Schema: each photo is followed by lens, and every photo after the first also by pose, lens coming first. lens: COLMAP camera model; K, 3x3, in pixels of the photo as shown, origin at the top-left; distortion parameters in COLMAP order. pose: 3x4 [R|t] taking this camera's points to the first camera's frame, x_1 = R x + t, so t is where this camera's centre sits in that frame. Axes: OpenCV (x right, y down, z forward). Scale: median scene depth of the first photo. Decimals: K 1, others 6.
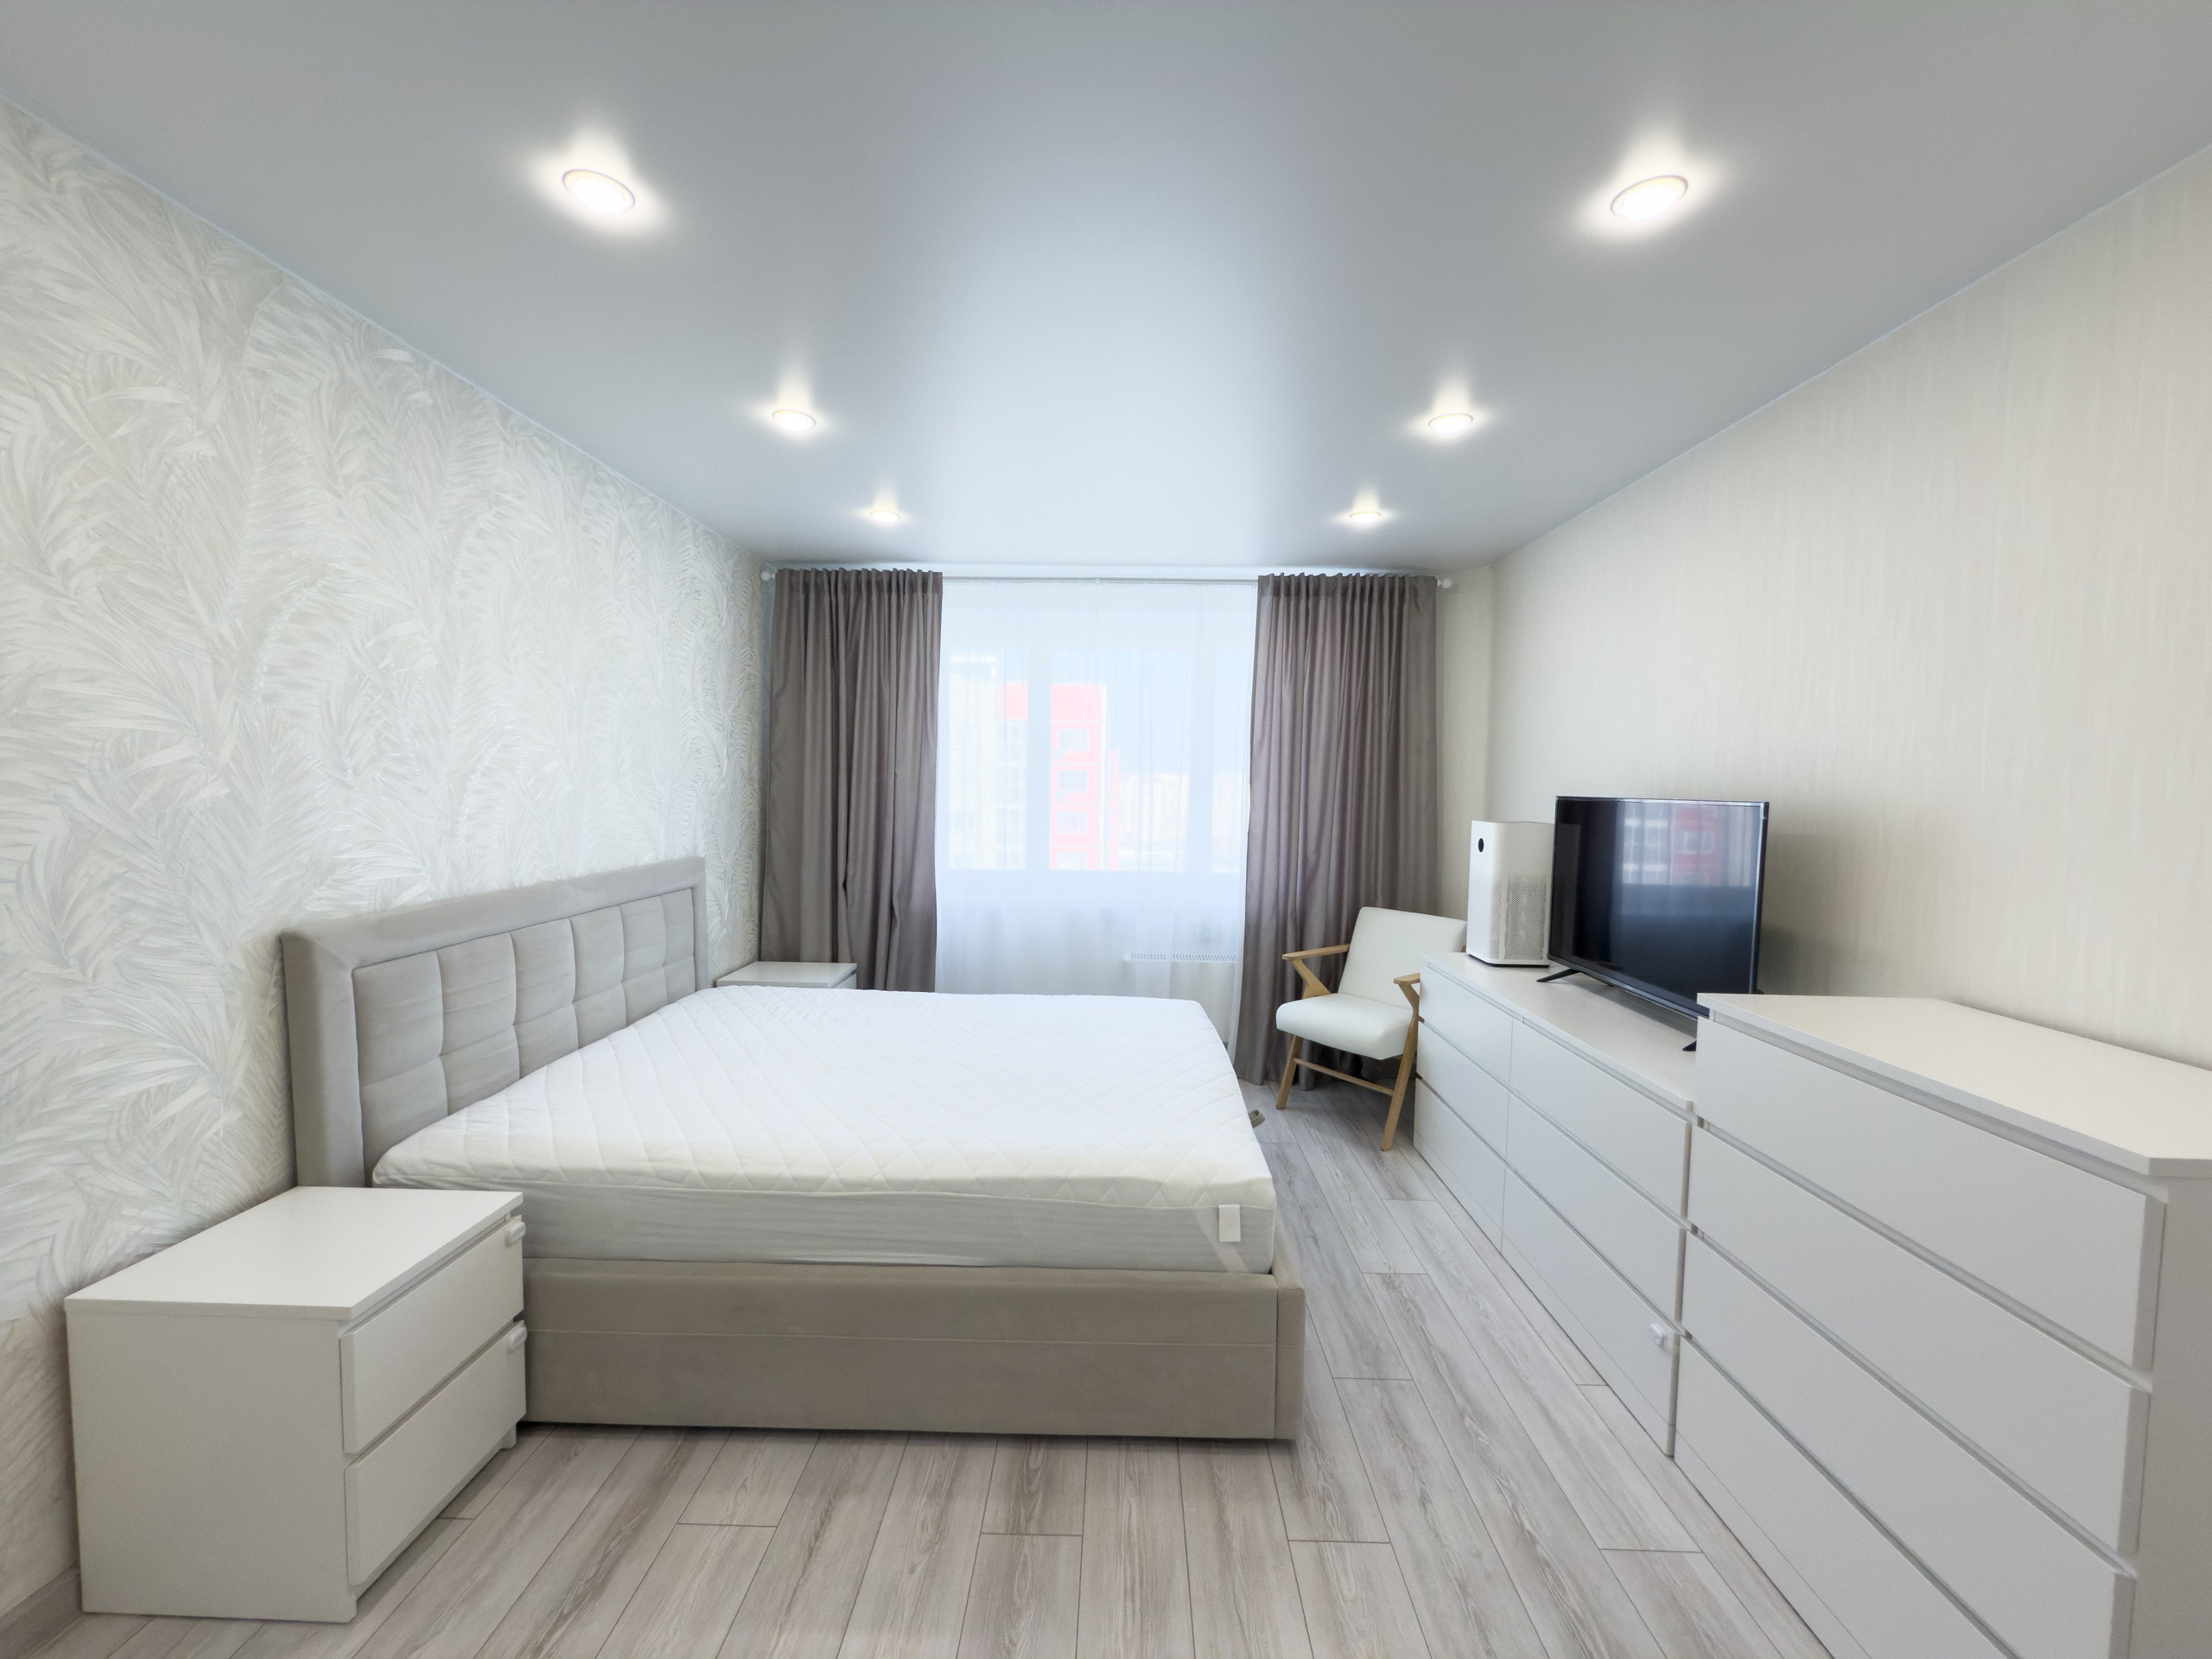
lens RADIAL K [[878.5, 0, 1107.5], [0, 878.5, 832.0], [0, 0, 1]] dist [0.000307, -0.000207]
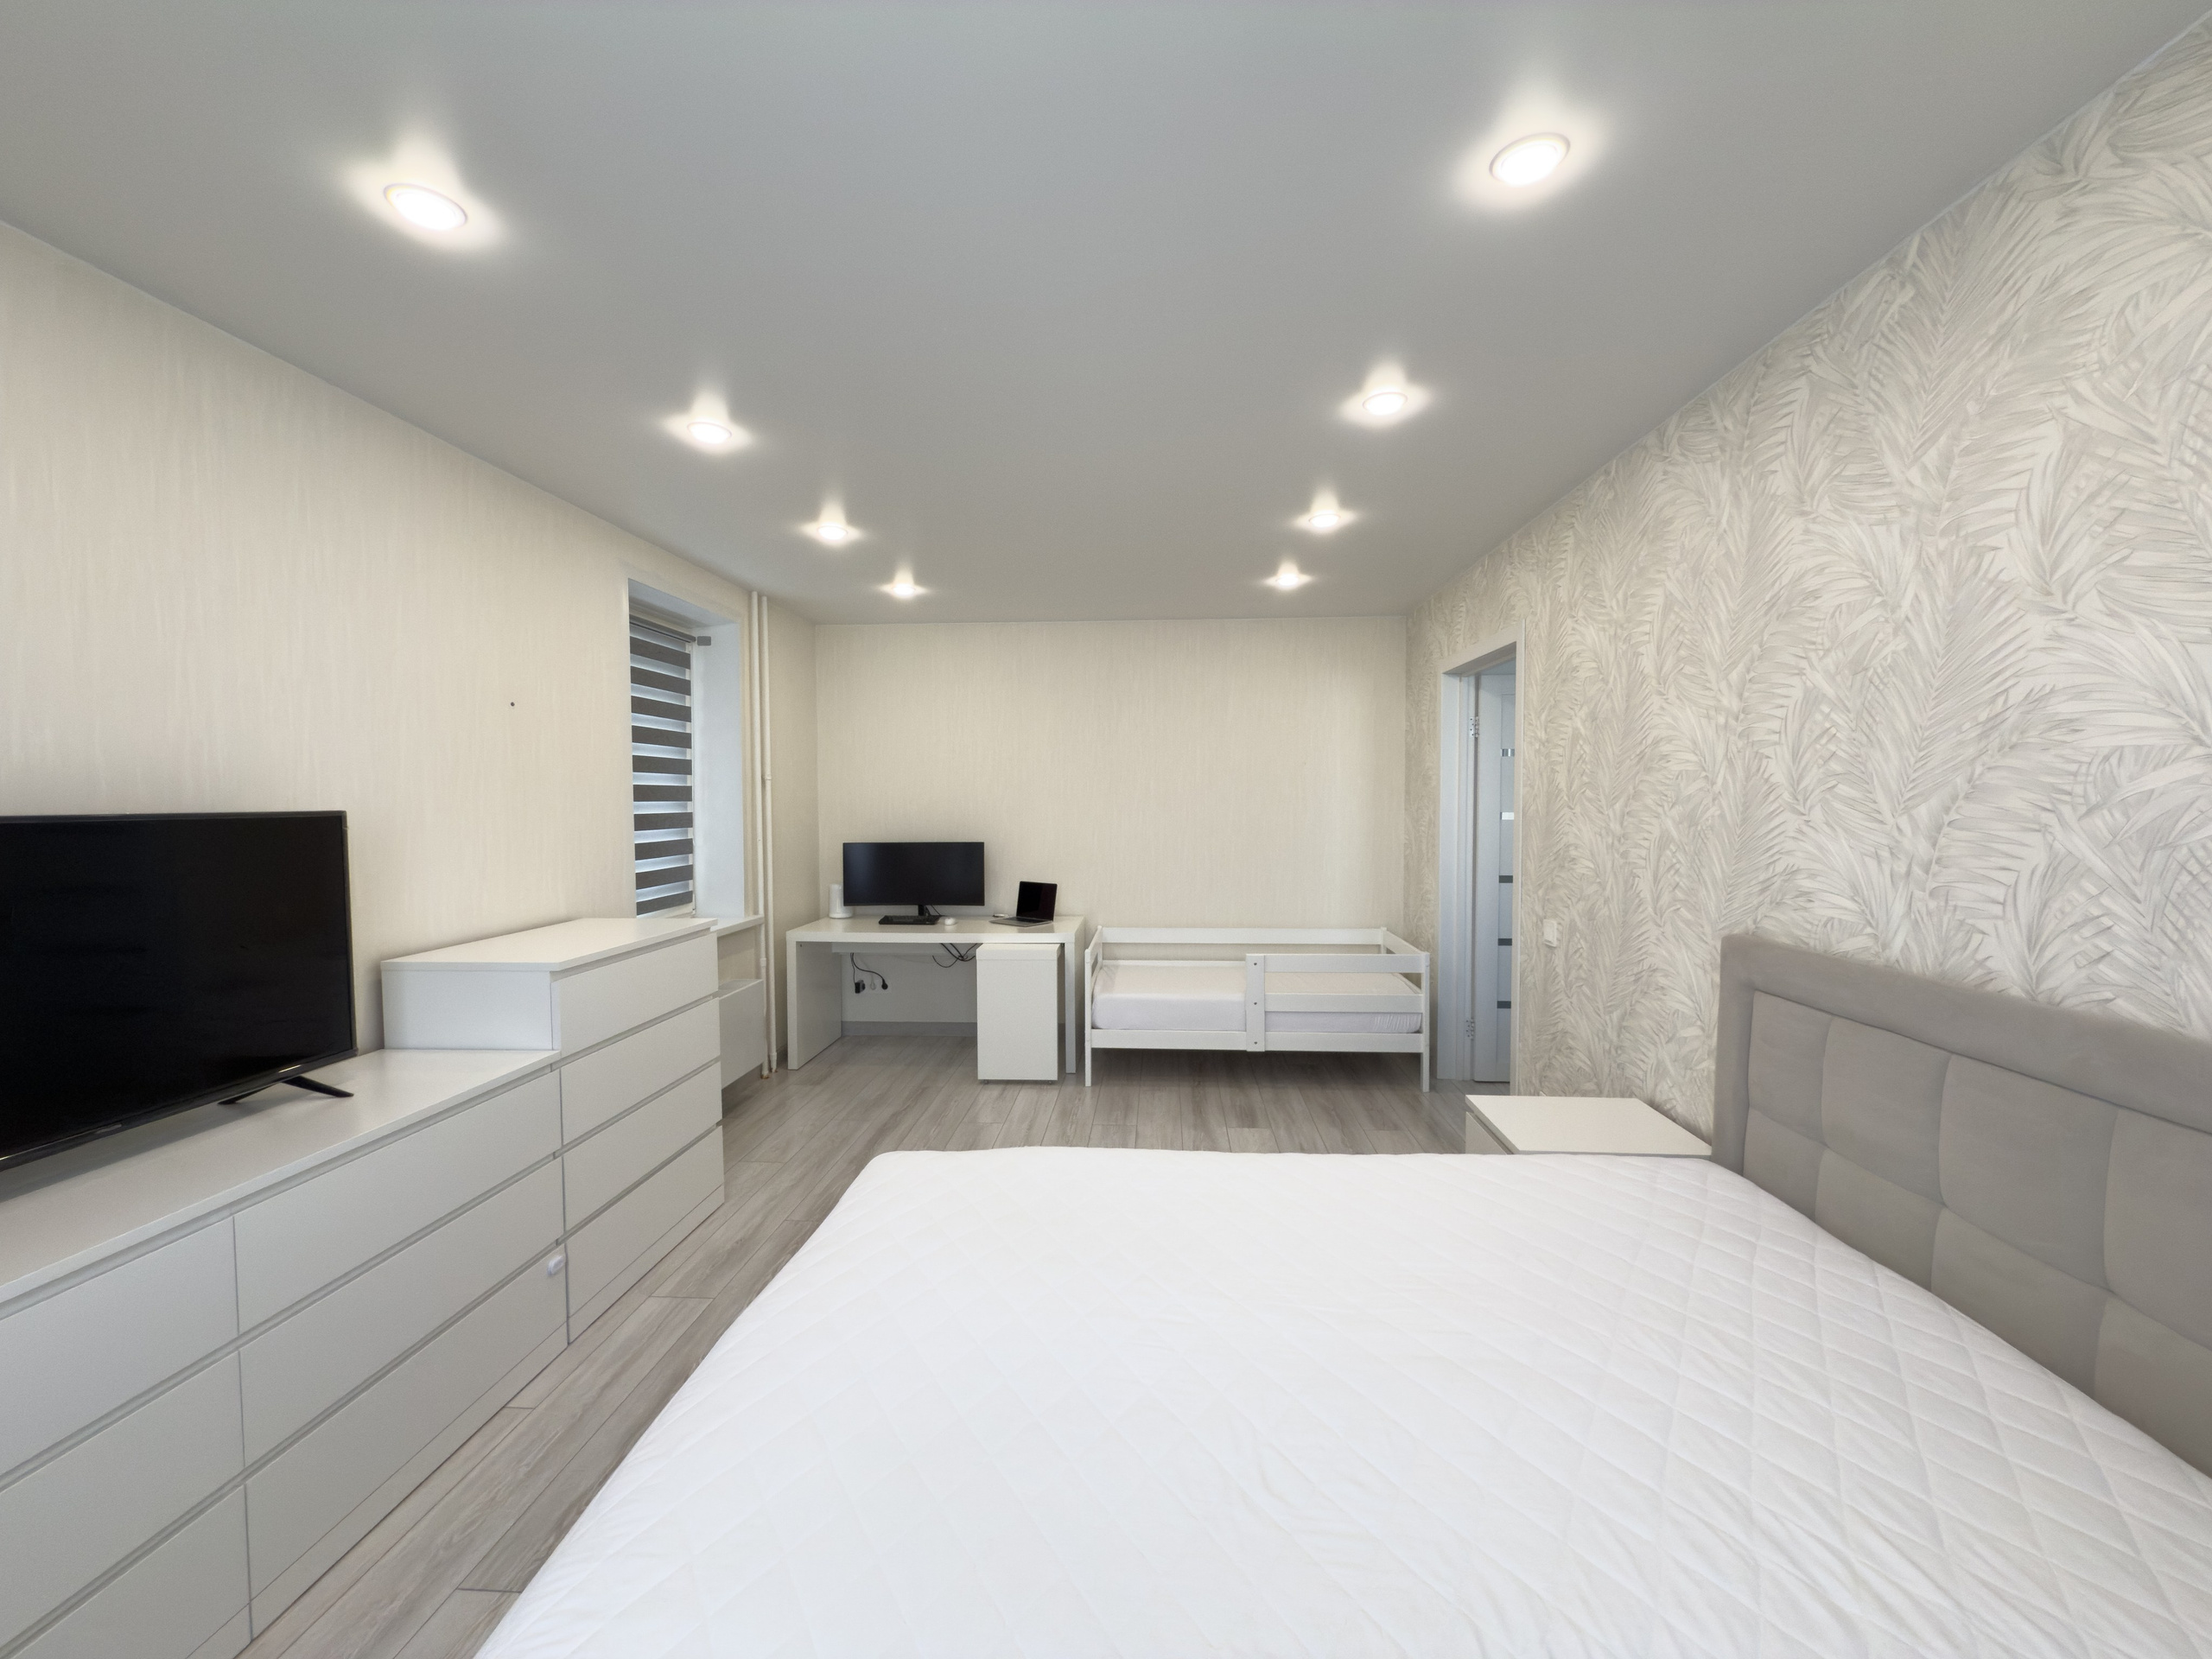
lens RADIAL K [[878.5, 0, 1107.5], [0, 878.5, 832.0], [0, 0, 1]] dist [0.000307, -0.000207]
pose [[-0.998879, -0.013464, 0.045386, -0.083097], [-0.009162, 0.995558, 0.093704, -0.063447], [-0.046446, 0.093183, -0.994565, 1.127655]]
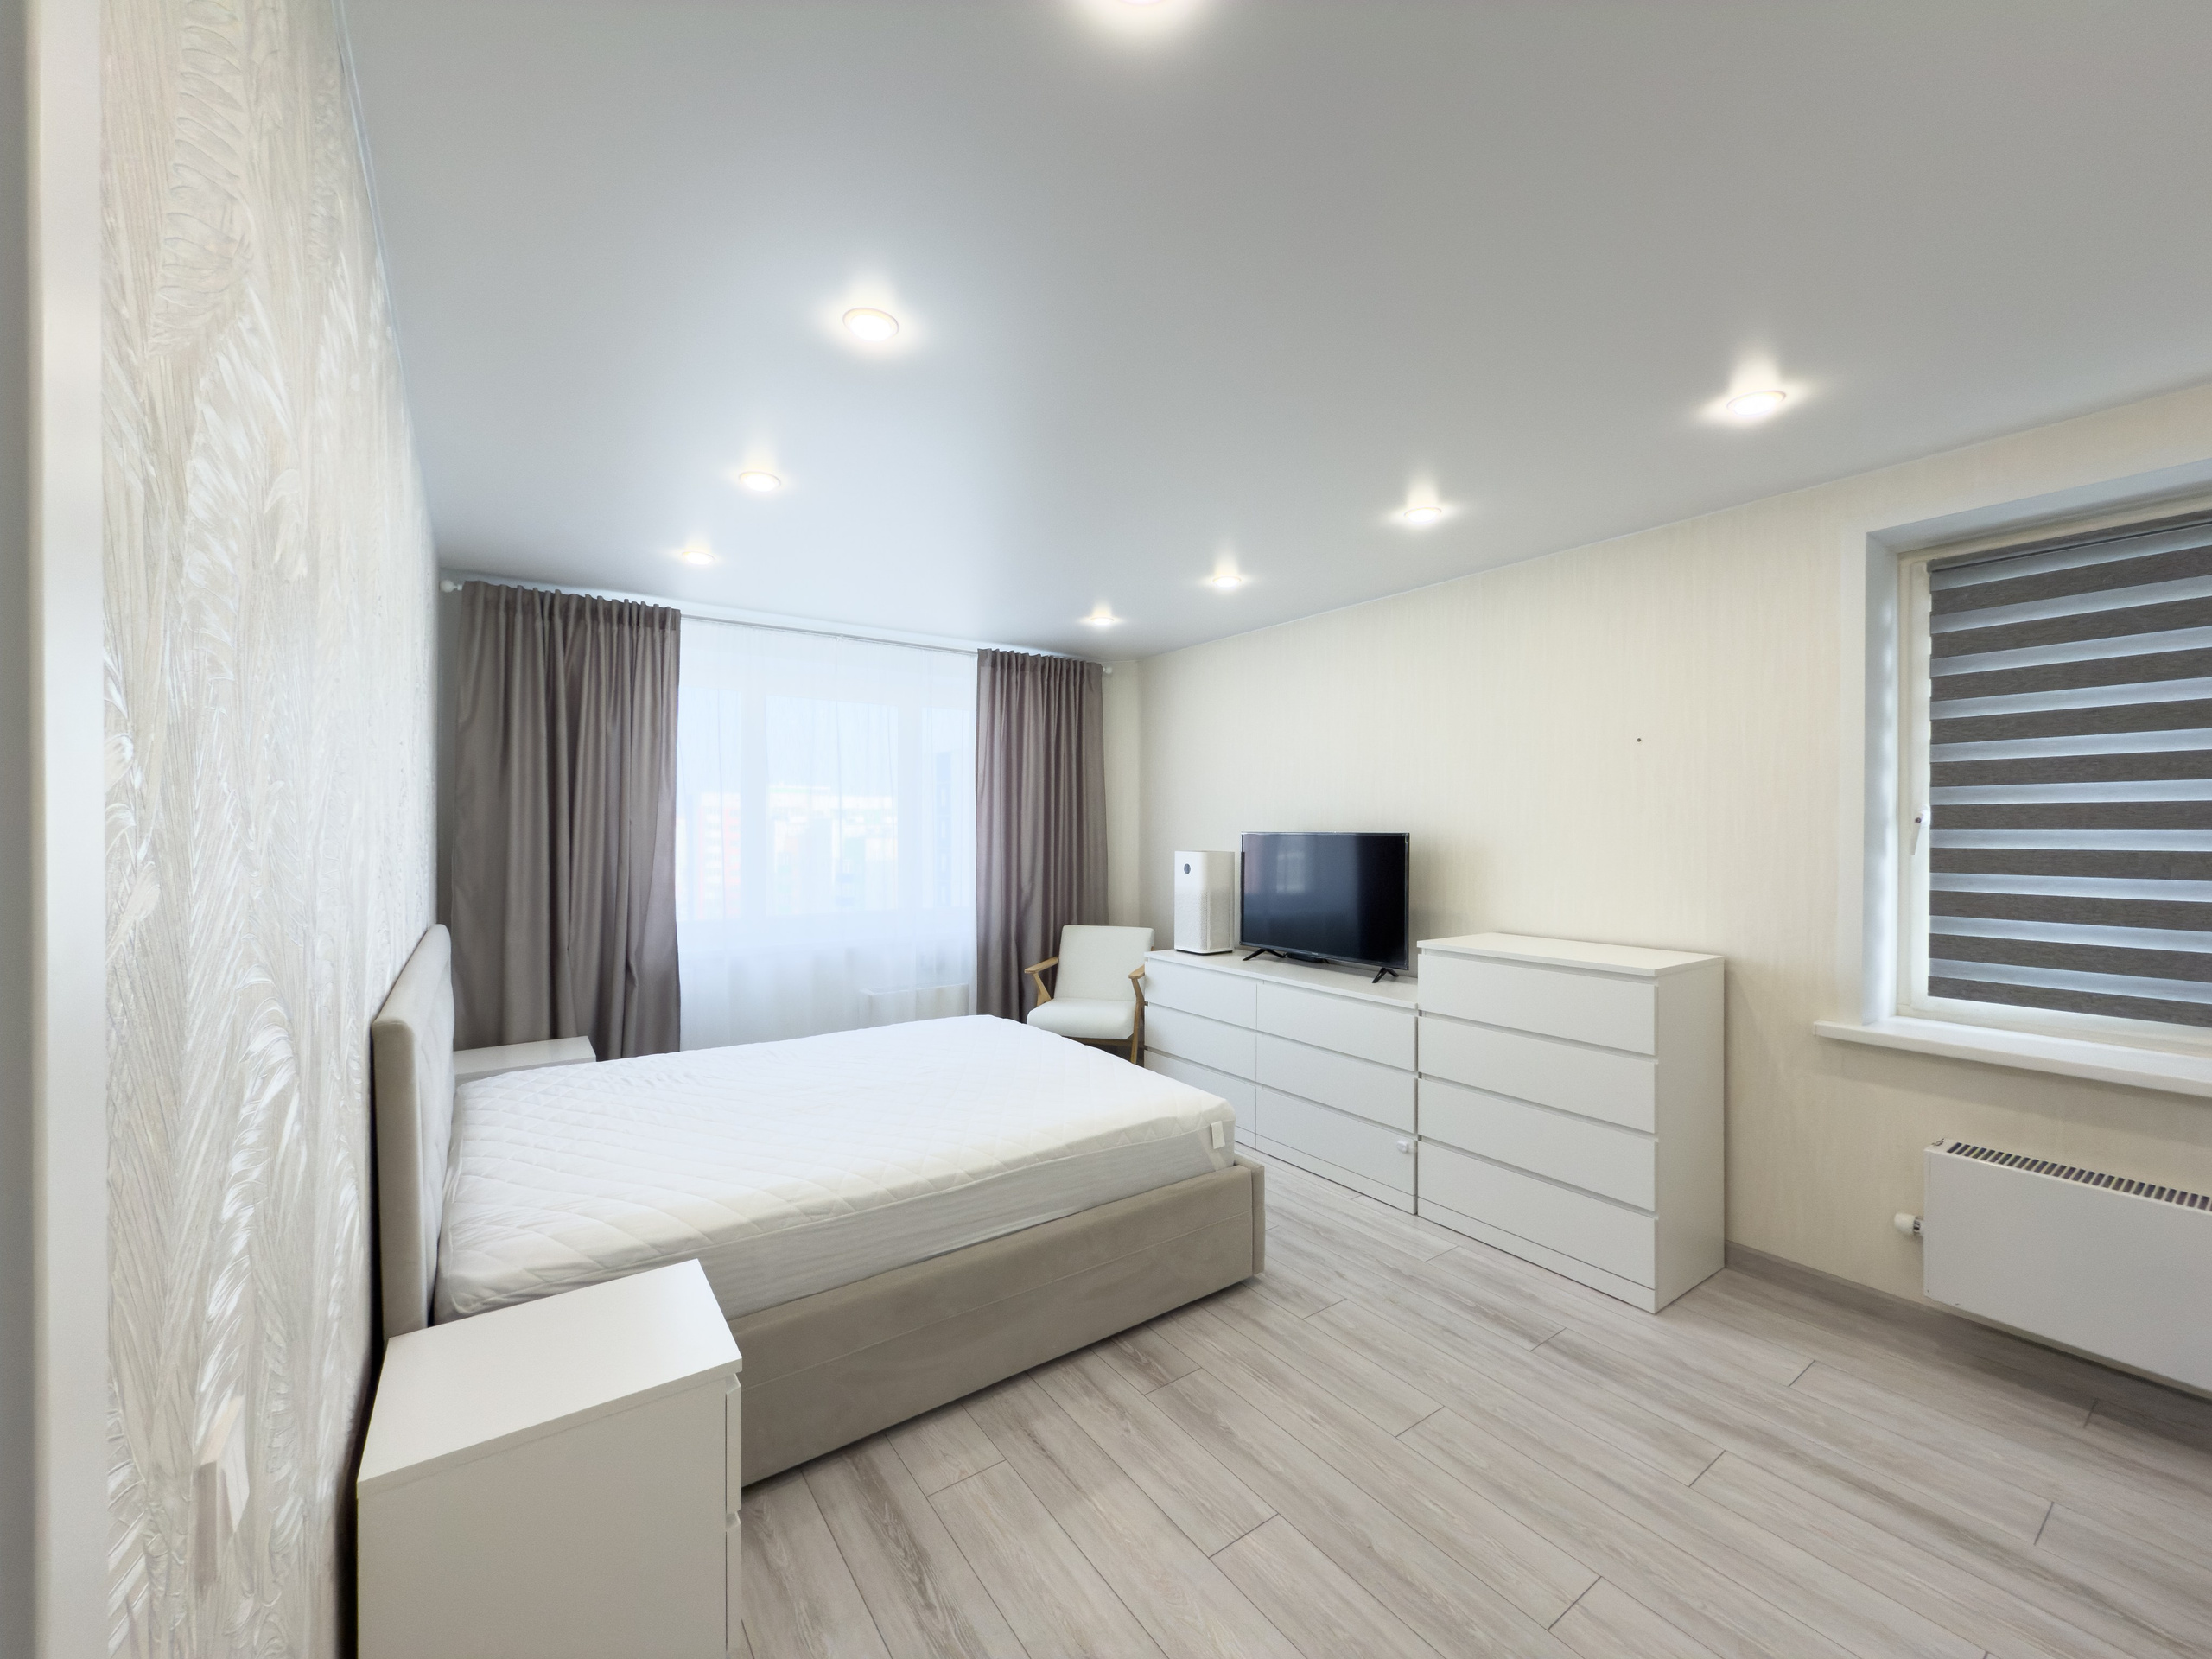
lens RADIAL K [[878.5, 0, 1107.5], [0, 878.5, 832.0], [0, 0, 1]] dist [0.000307, -0.000207]
pose [[0.806806, -0.017982, 0.590543, -0.451169], [0.044938, 0.998509, -0.030991, -0.004838], [-0.589106, 0.051541, 0.806411, -0.037209]]
